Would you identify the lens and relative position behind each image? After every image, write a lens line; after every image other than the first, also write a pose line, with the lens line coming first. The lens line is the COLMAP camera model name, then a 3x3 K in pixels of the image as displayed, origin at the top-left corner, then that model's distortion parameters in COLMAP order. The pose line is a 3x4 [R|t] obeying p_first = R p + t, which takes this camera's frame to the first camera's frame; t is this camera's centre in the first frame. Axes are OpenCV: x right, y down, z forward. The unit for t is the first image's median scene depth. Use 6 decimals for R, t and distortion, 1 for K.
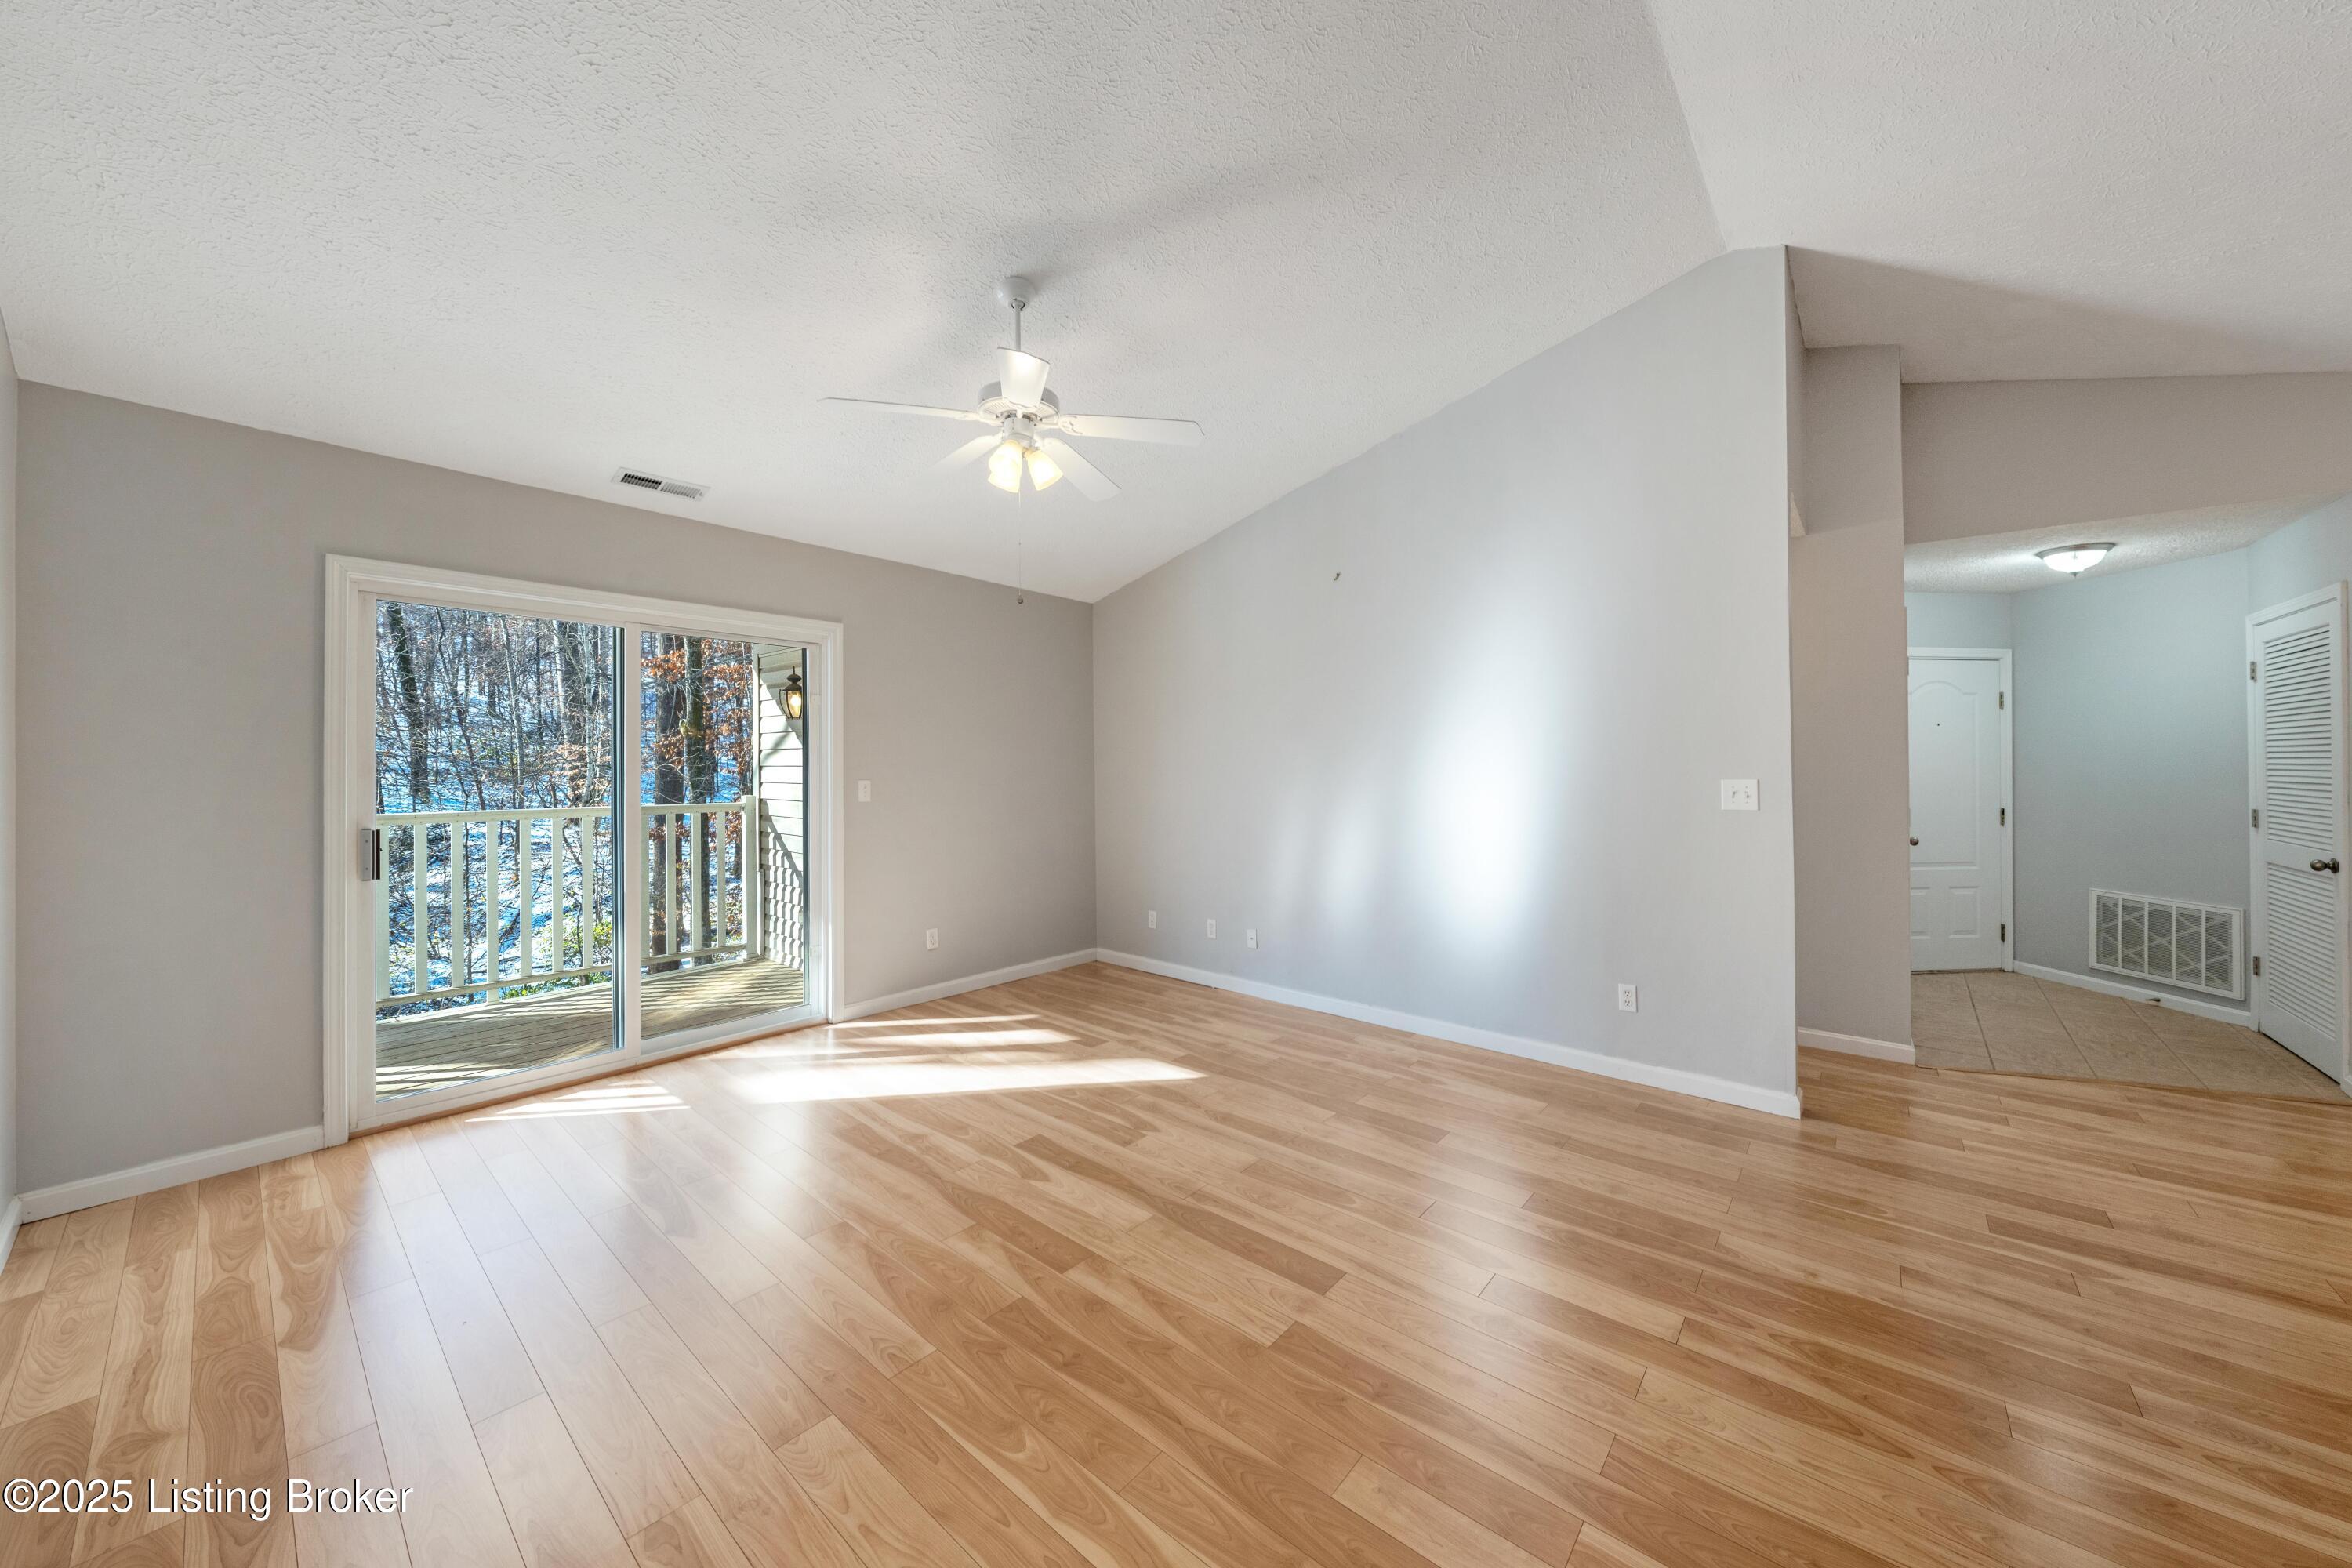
lens RADIAL K [[821.4, 0, 1201.0], [0, 821.4, 758.6], [0, 0, 1]] dist [-0.000685, -0.000174]
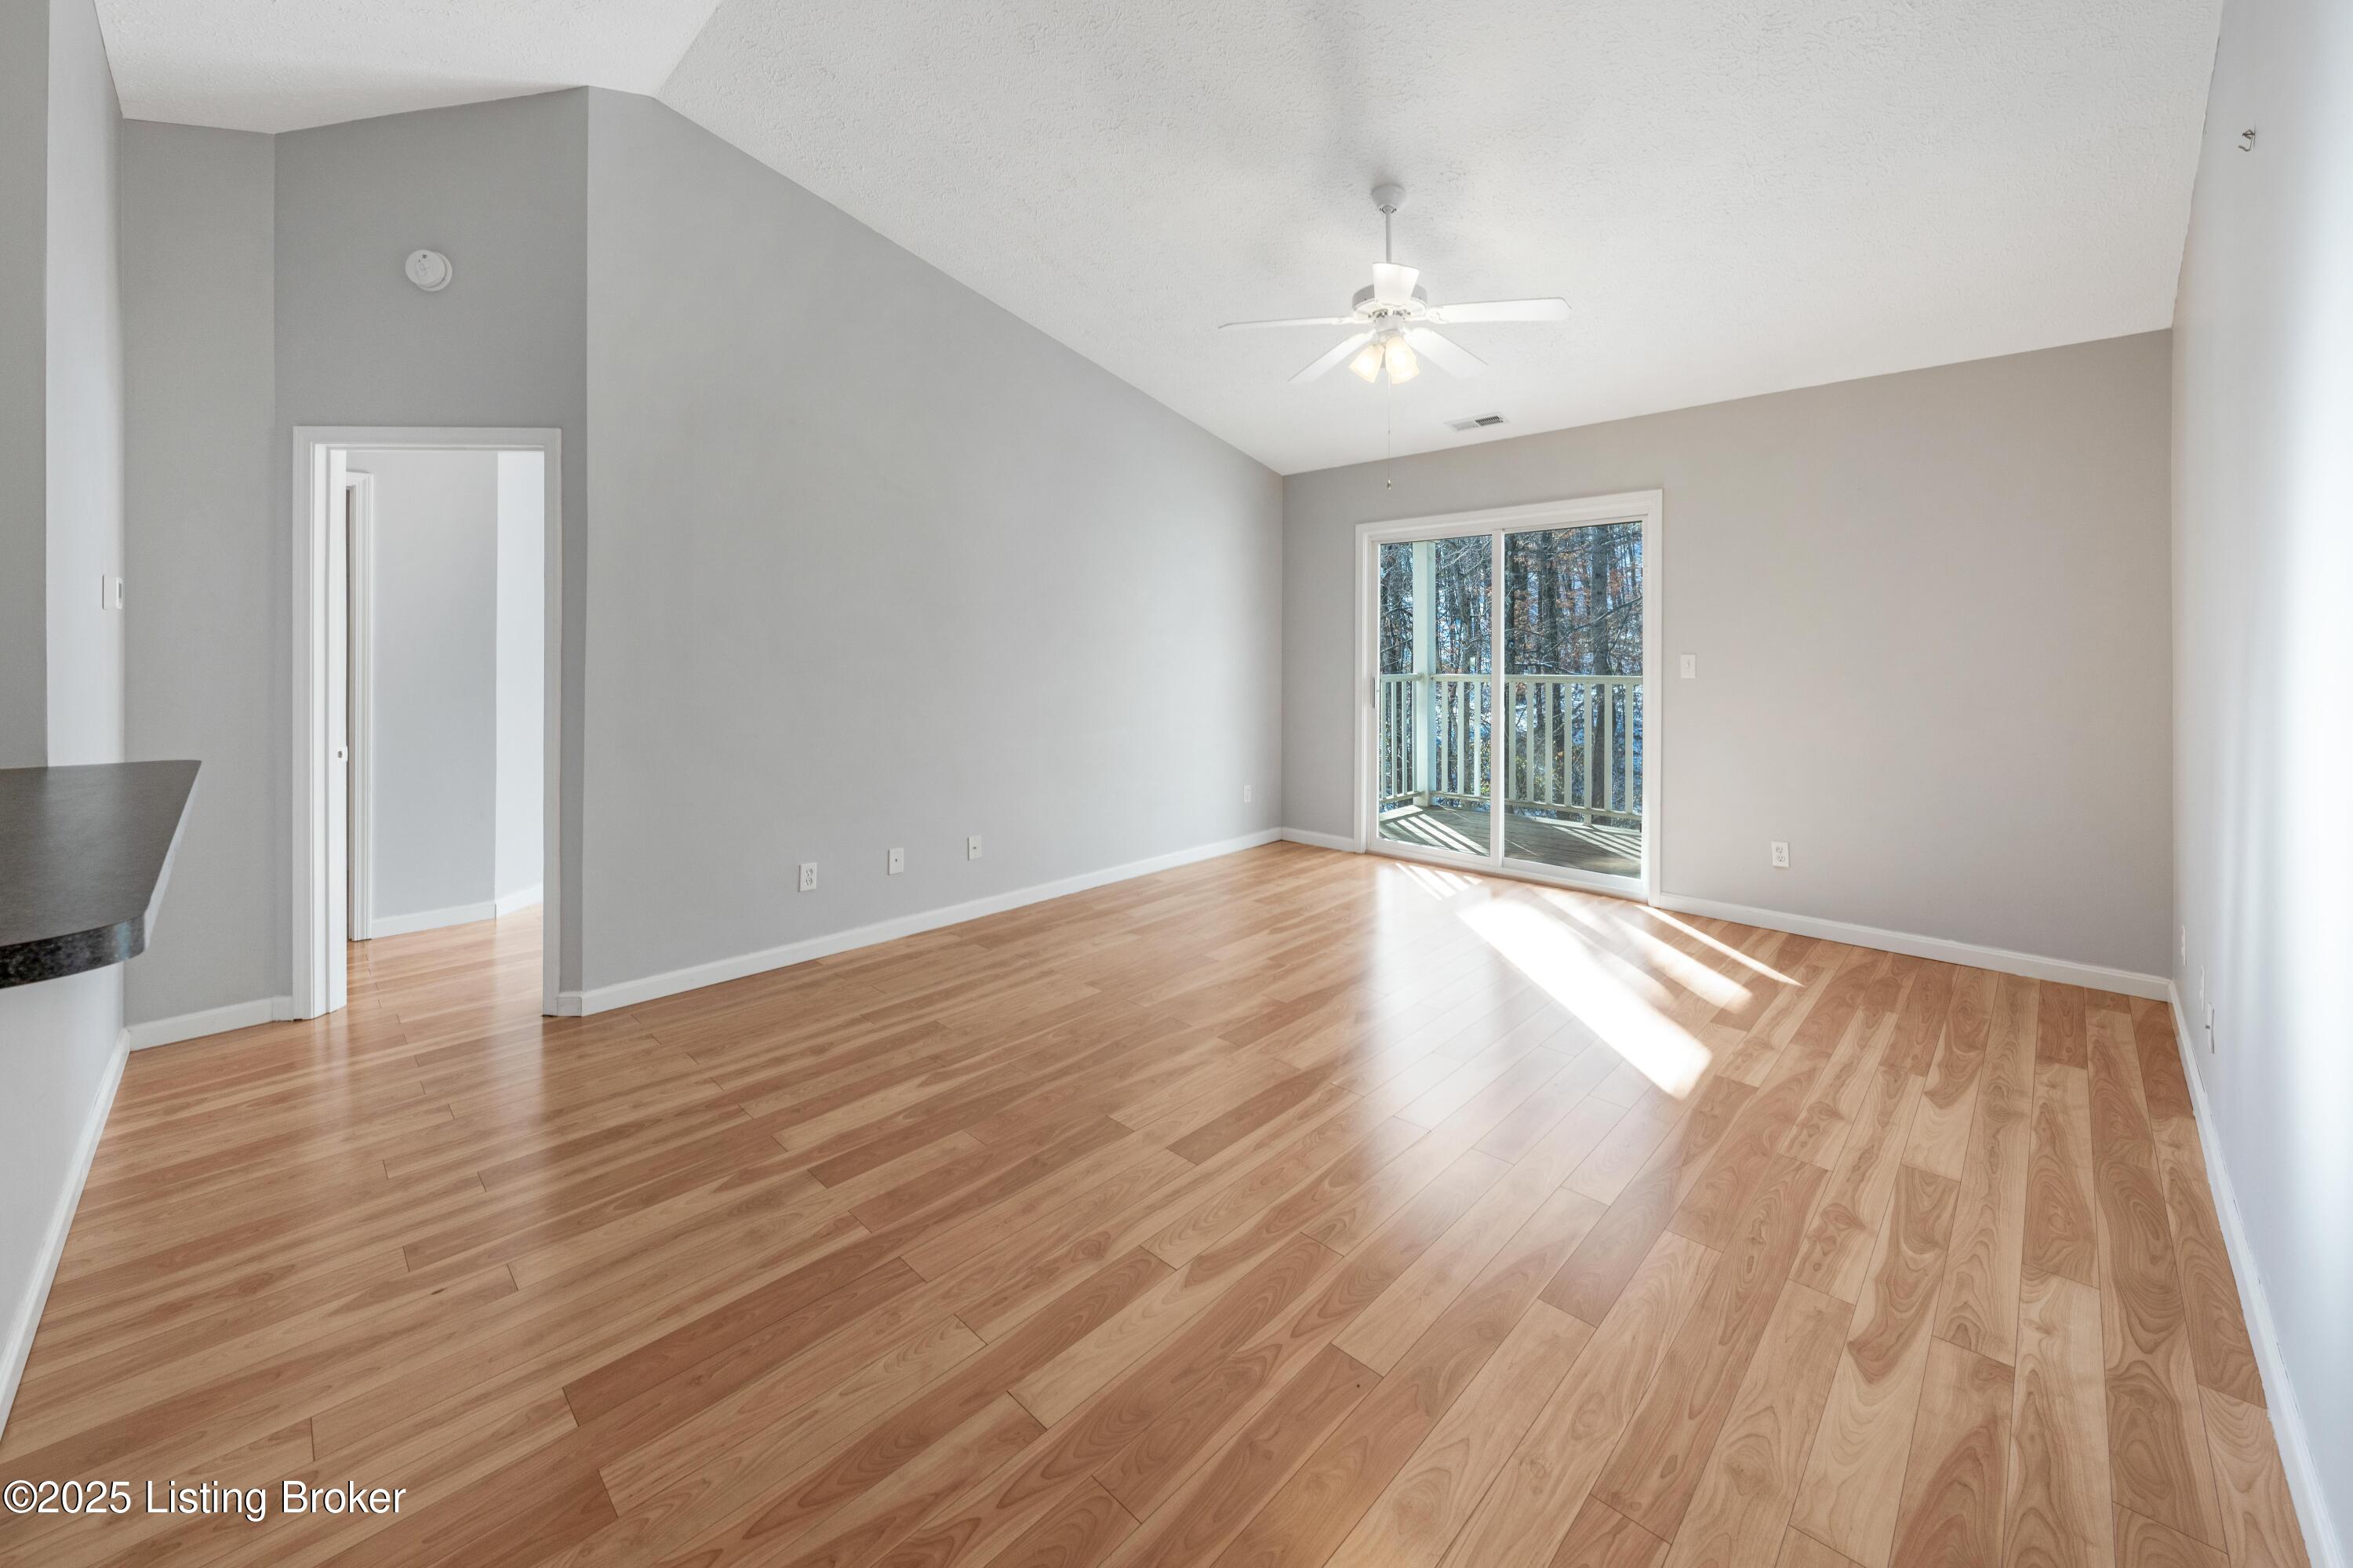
lens RADIAL K [[868.0, 0, 1216.9], [0, 868.0, 636.3], [0, 0, 1]] dist [-0.001762, -0.000484]
pose [[-0.037427, -0.006401, -0.999279, 0.656396], [0.012456, 0.999899, -0.006872, 0.005189], [0.999222, -0.012704, -0.037343, 0.583667]]
